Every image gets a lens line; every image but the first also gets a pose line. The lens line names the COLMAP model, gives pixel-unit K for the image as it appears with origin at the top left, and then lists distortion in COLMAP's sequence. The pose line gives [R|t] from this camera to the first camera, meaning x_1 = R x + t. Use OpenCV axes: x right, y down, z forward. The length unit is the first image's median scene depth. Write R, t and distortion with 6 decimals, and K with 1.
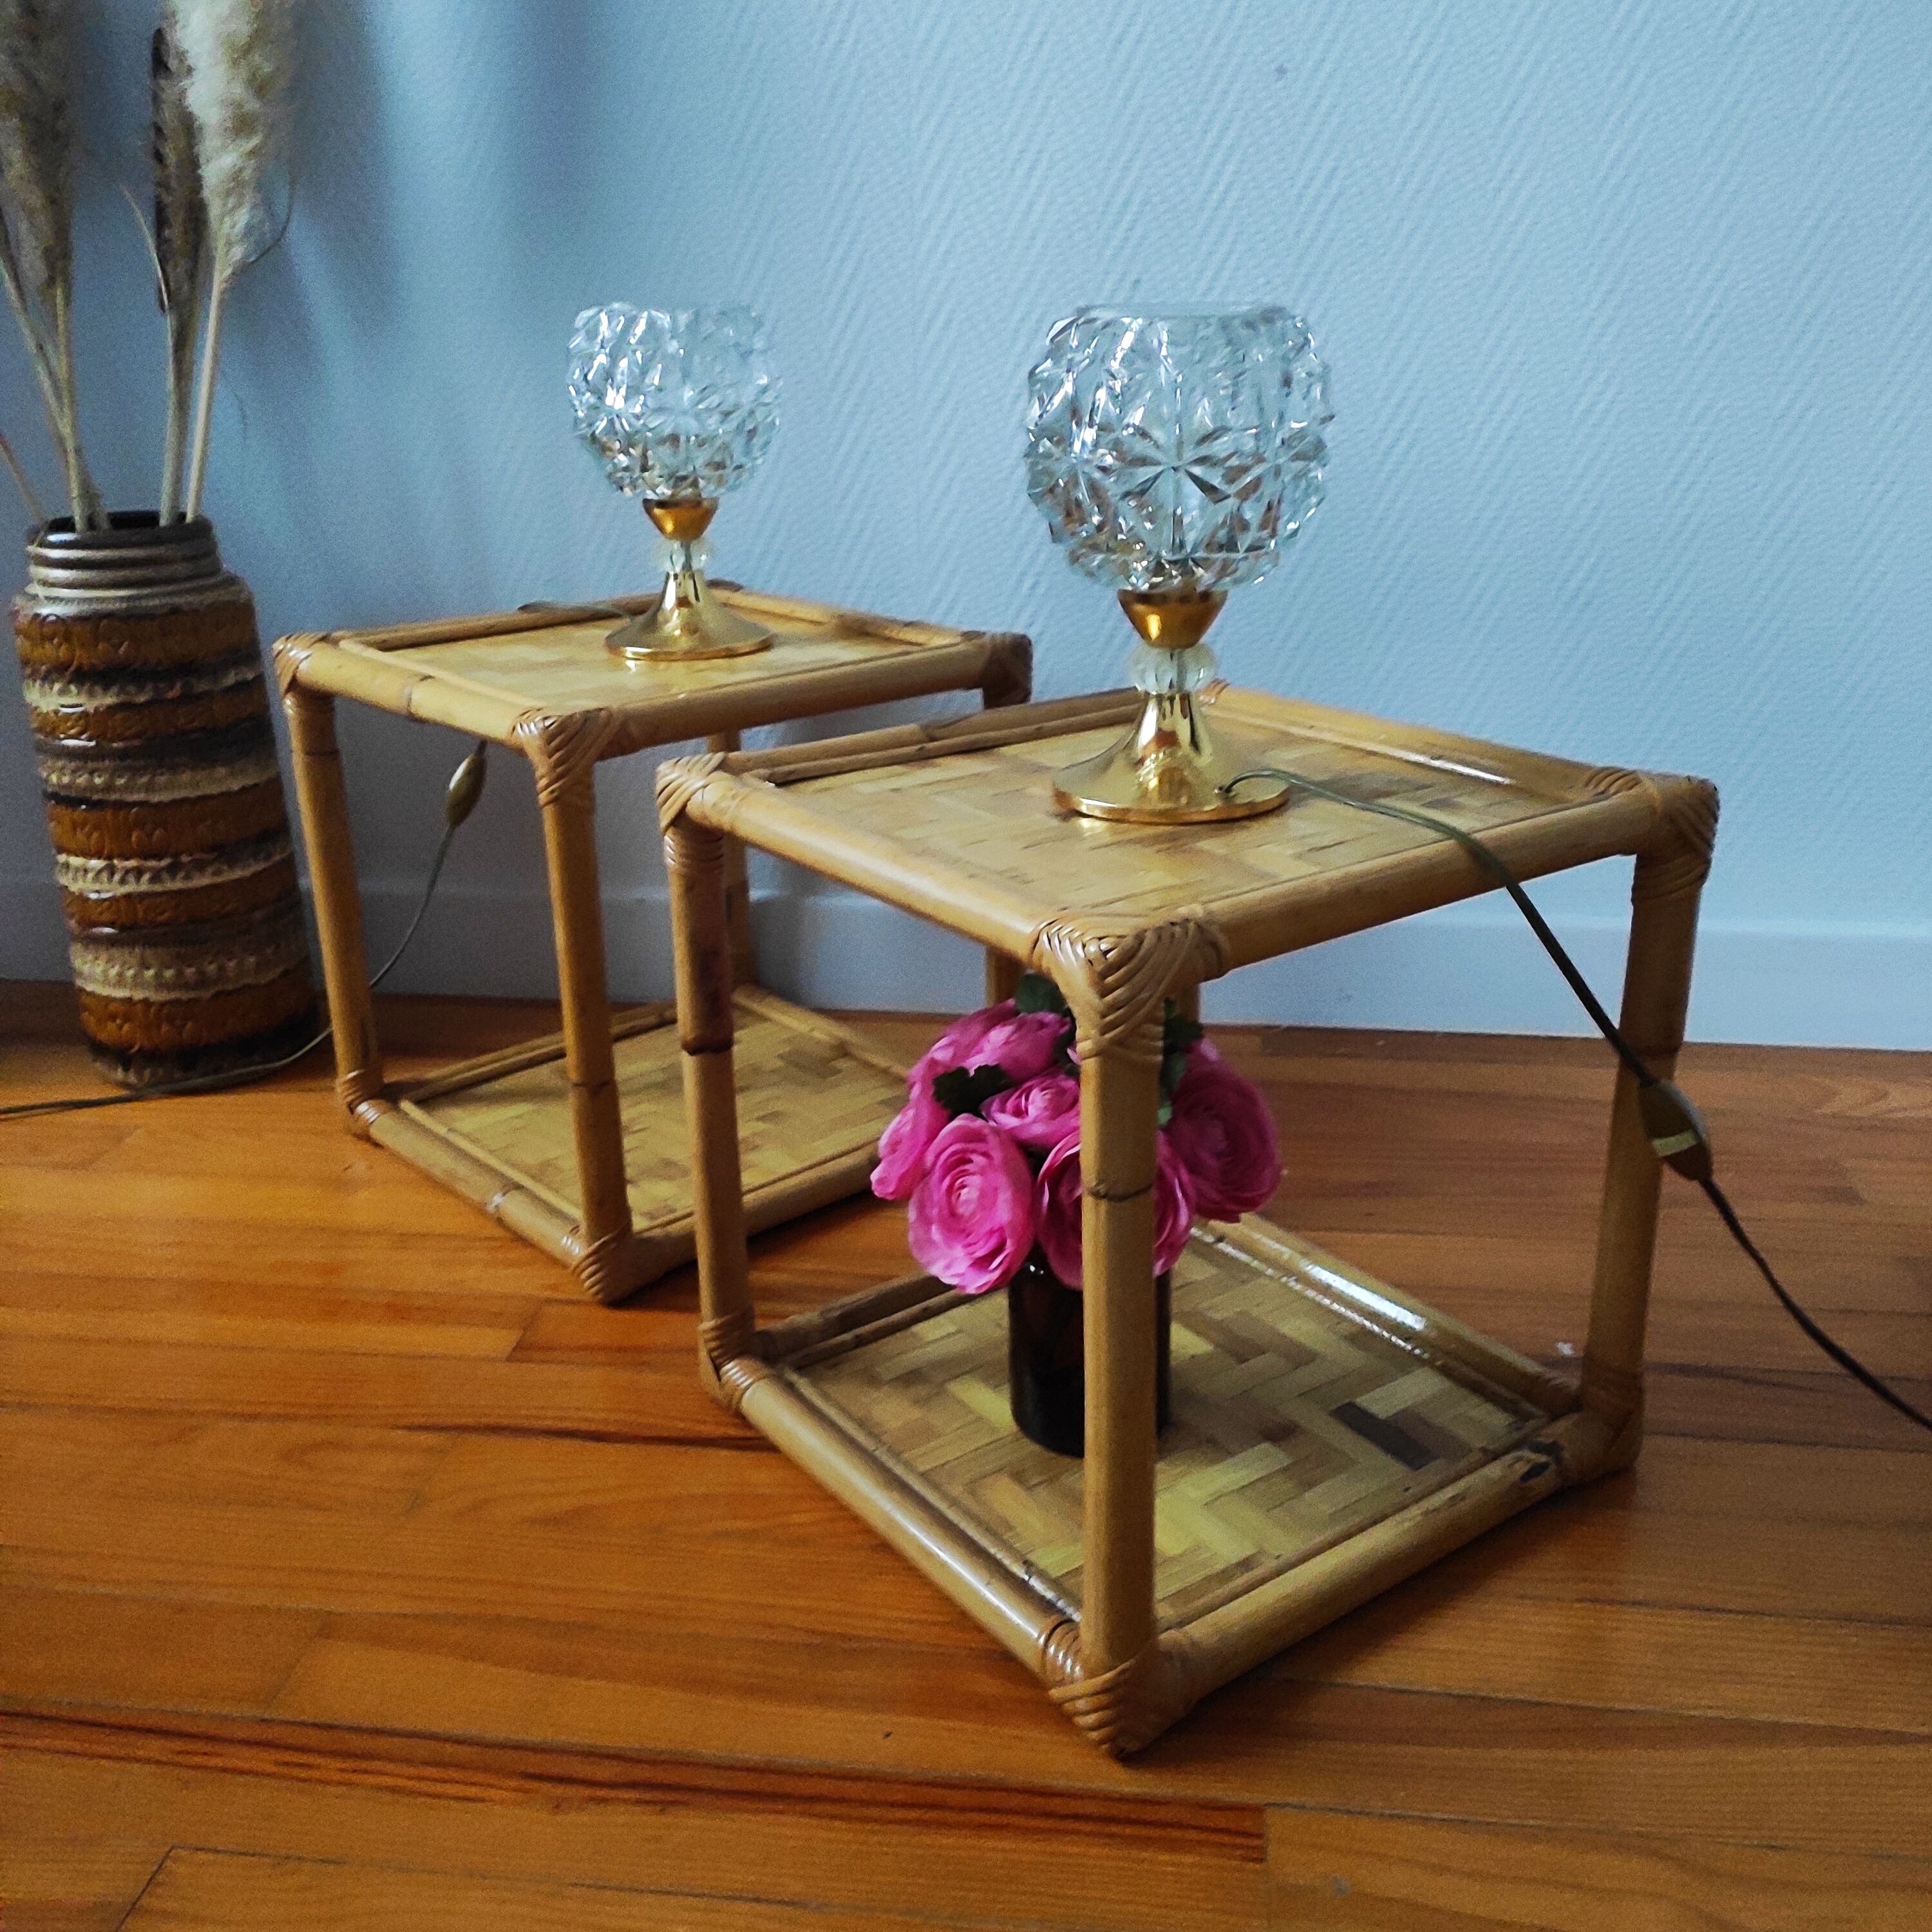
lens RADIAL K [[1915.0, 0, 966.6], [0, 1915.0, 960.4], [0, 0, 1]] dist [0.057219, -0.042363]
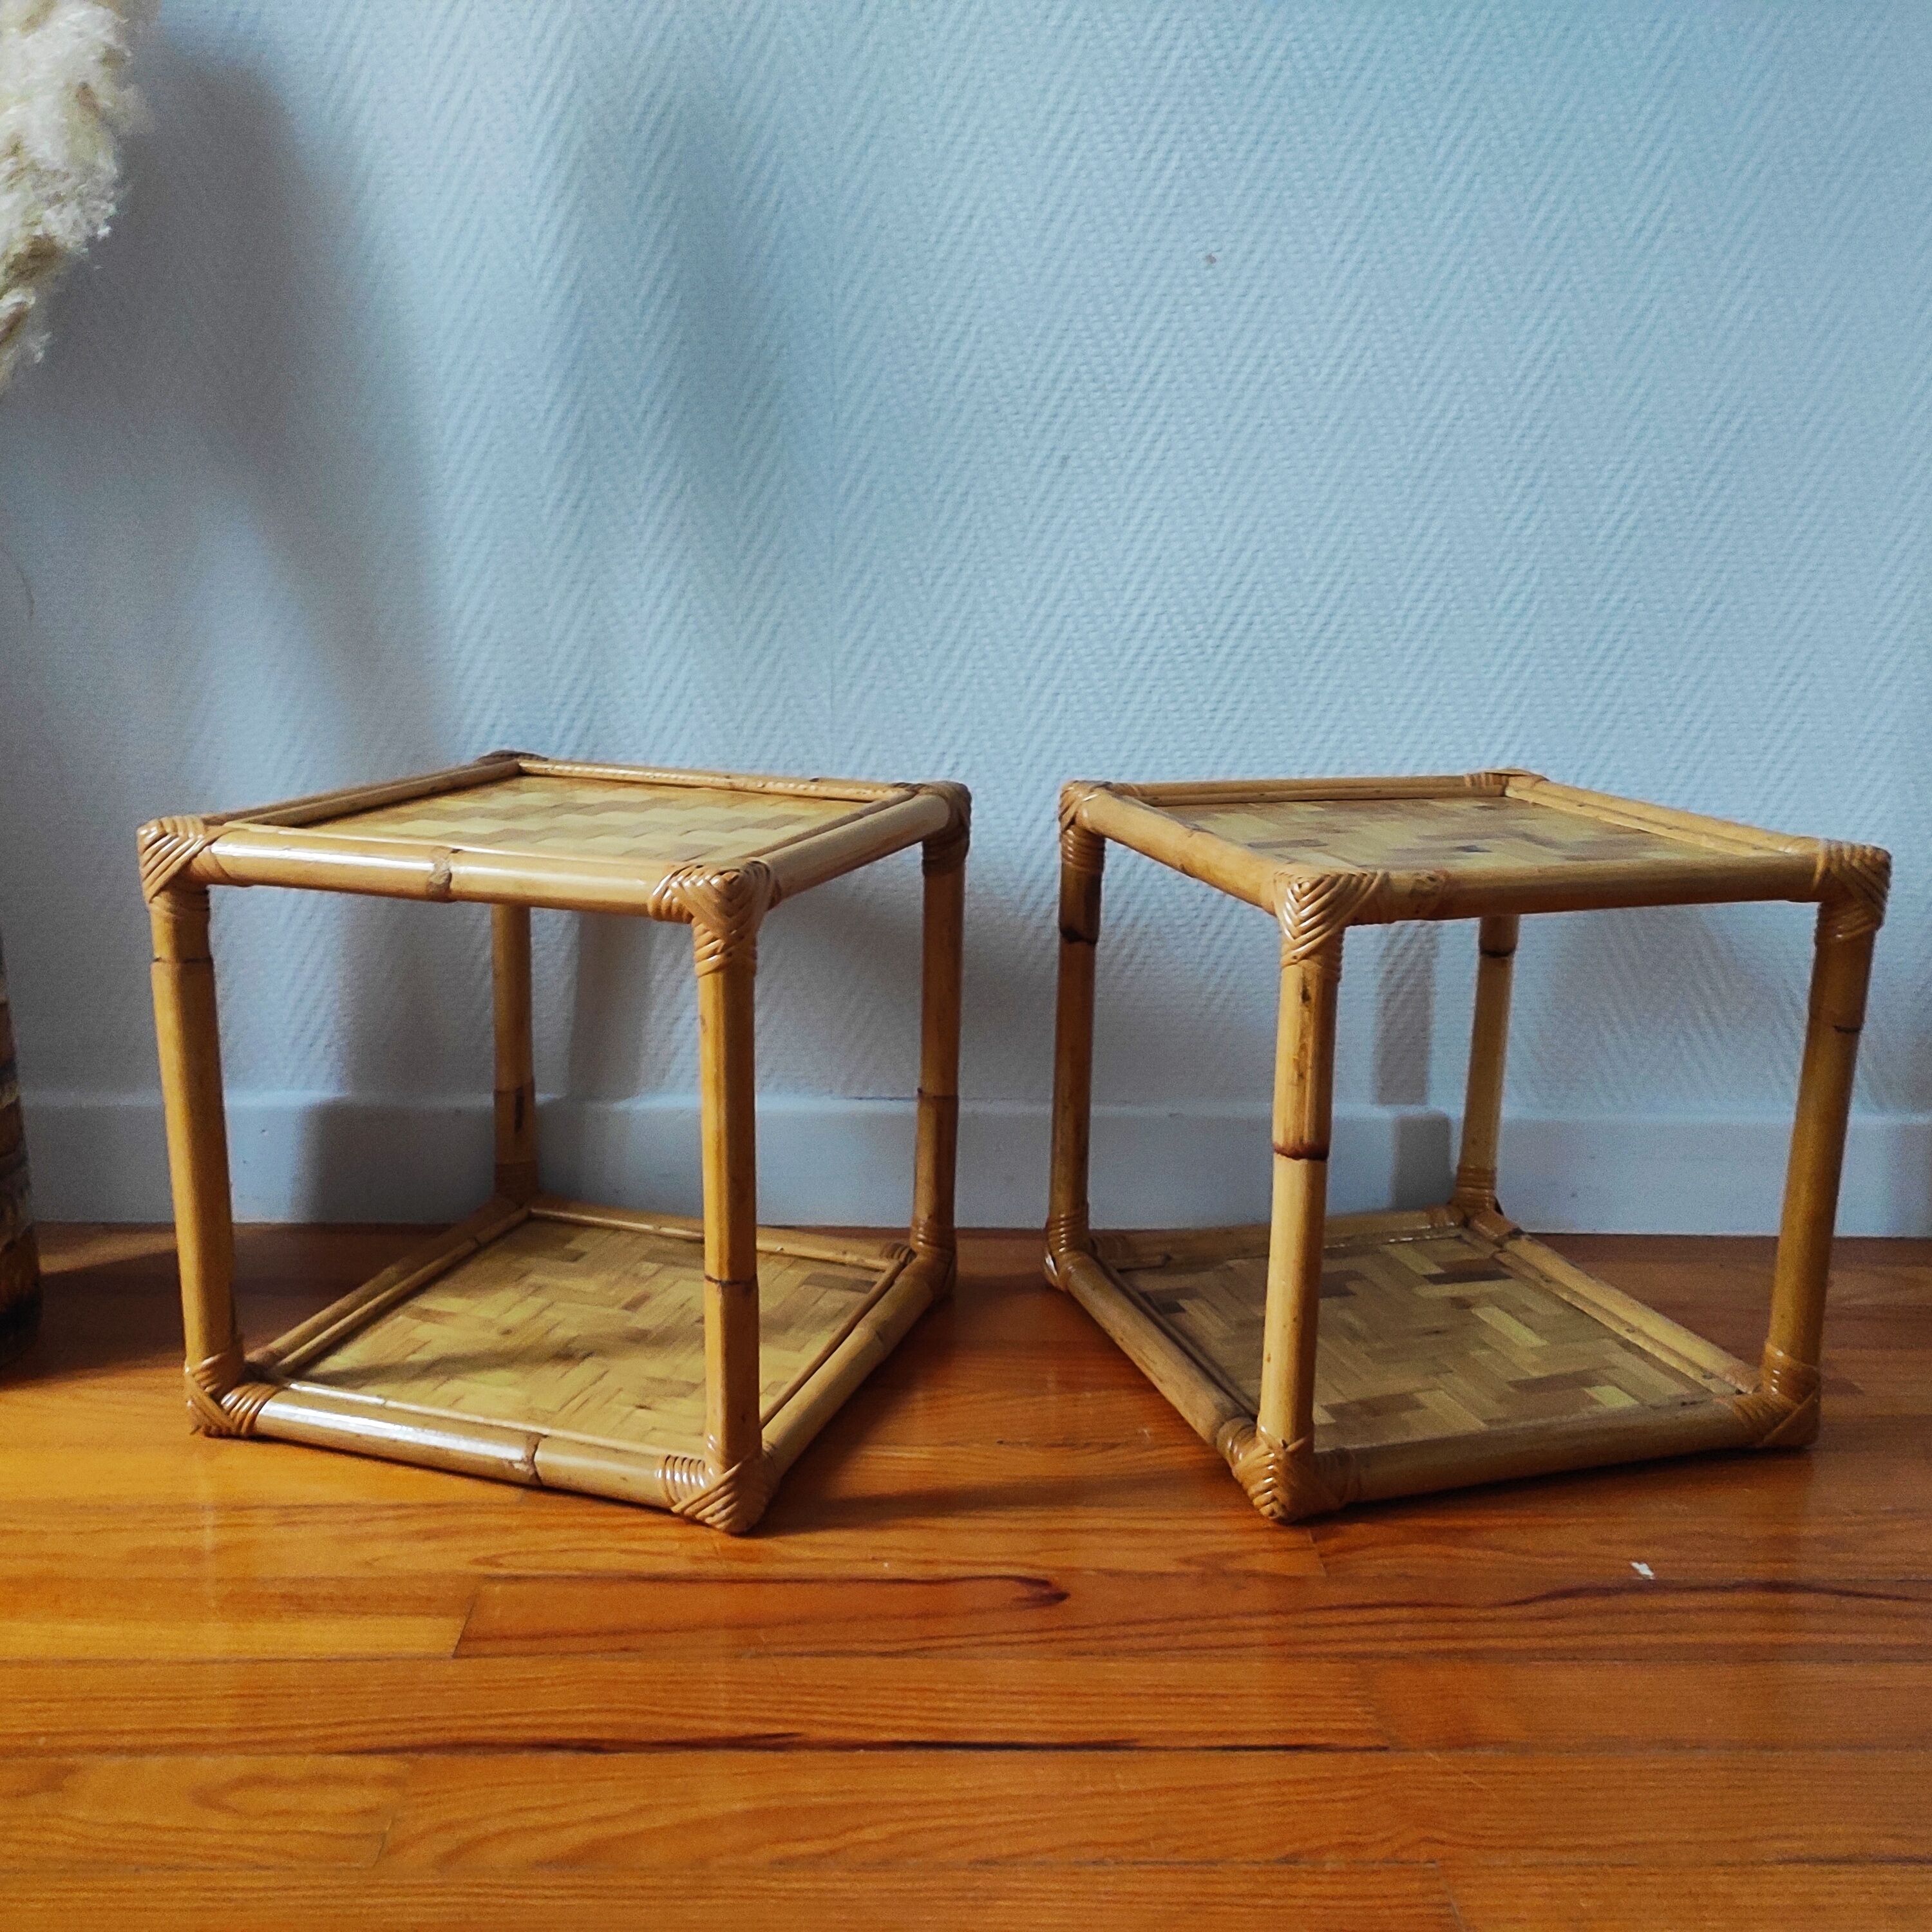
lens RADIAL K [[1902.5, 0, 962.3], [0, 1902.5, 963.8], [0, 0, 1]] dist [0.062171, -0.062738]
pose [[0.986190, -0.005631, 0.165524, -0.128178], [0.024762, 0.993202, -0.113742, 0.009273], [-0.163758, 0.116270, 0.979625, 0.097837]]
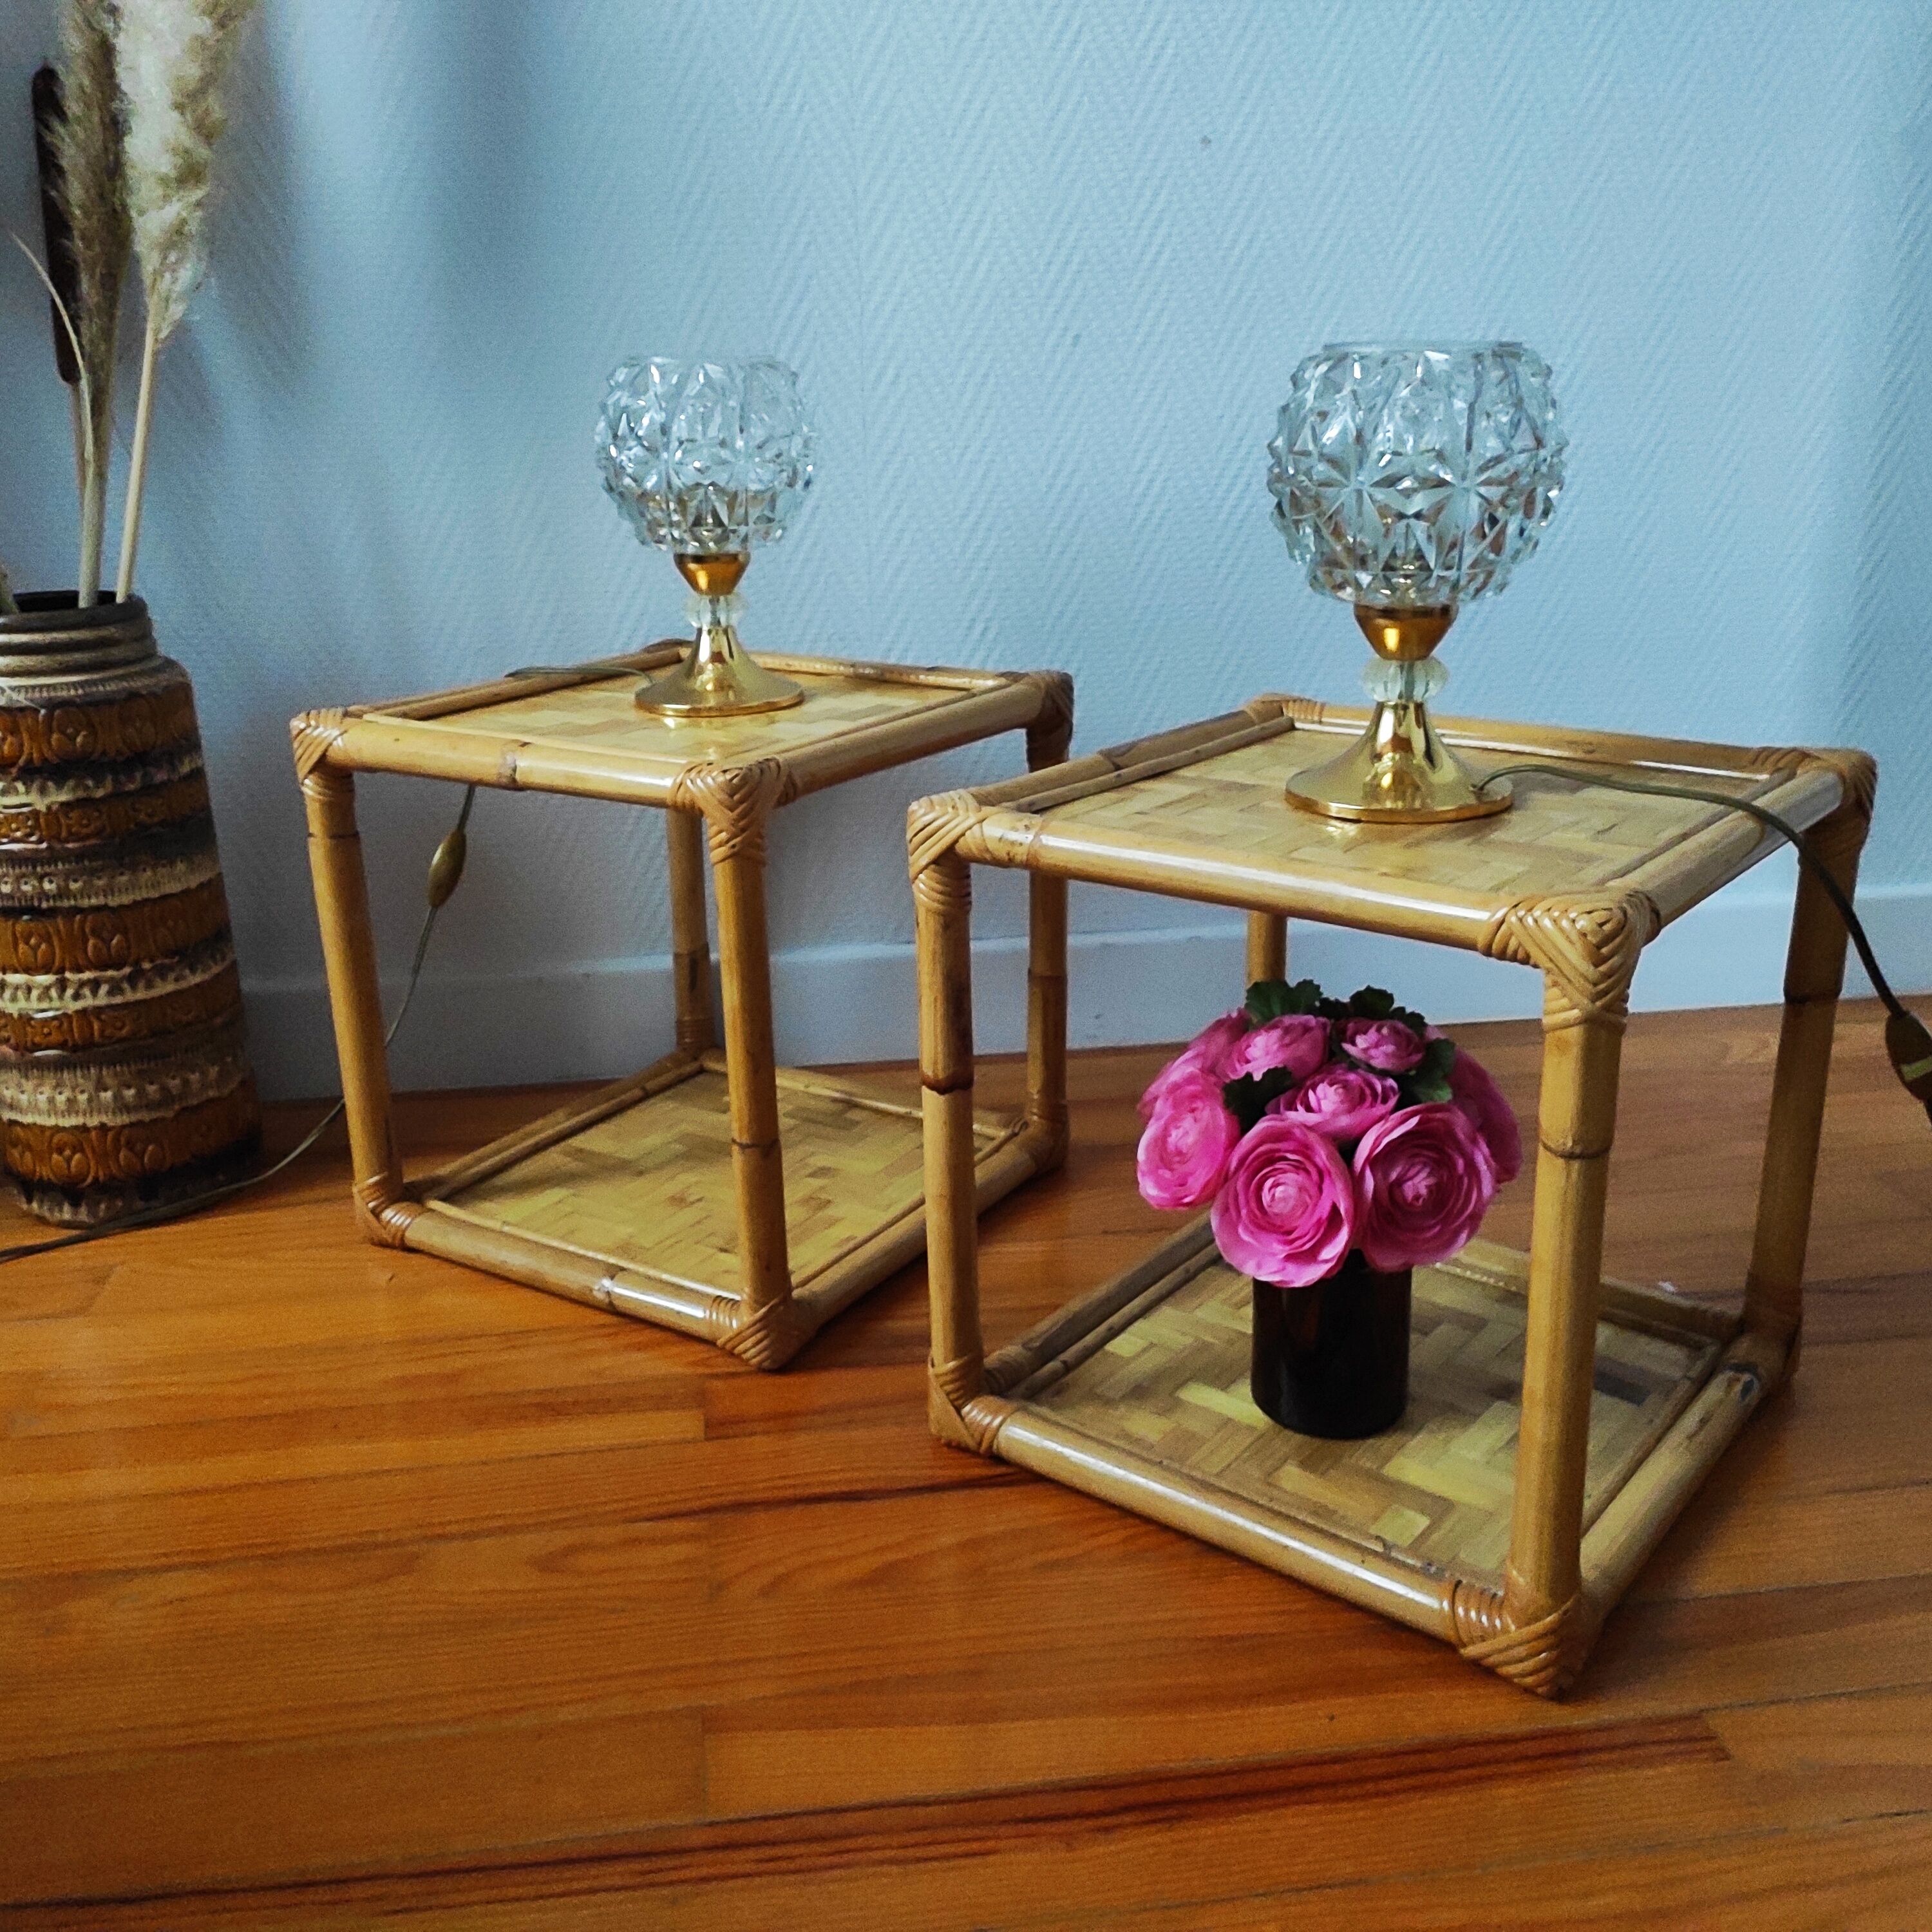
lens RADIAL K [[1915.0, 0, 966.6], [0, 1915.0, 960.4], [0, 0, 1]] dist [0.057219, -0.042363]
pose [[0.964177, -0.085858, 0.250982, -0.269406], [0.094915, 0.995192, -0.024184, 0.003992], [-0.247699, 0.047140, 0.967690, 0.020566]]
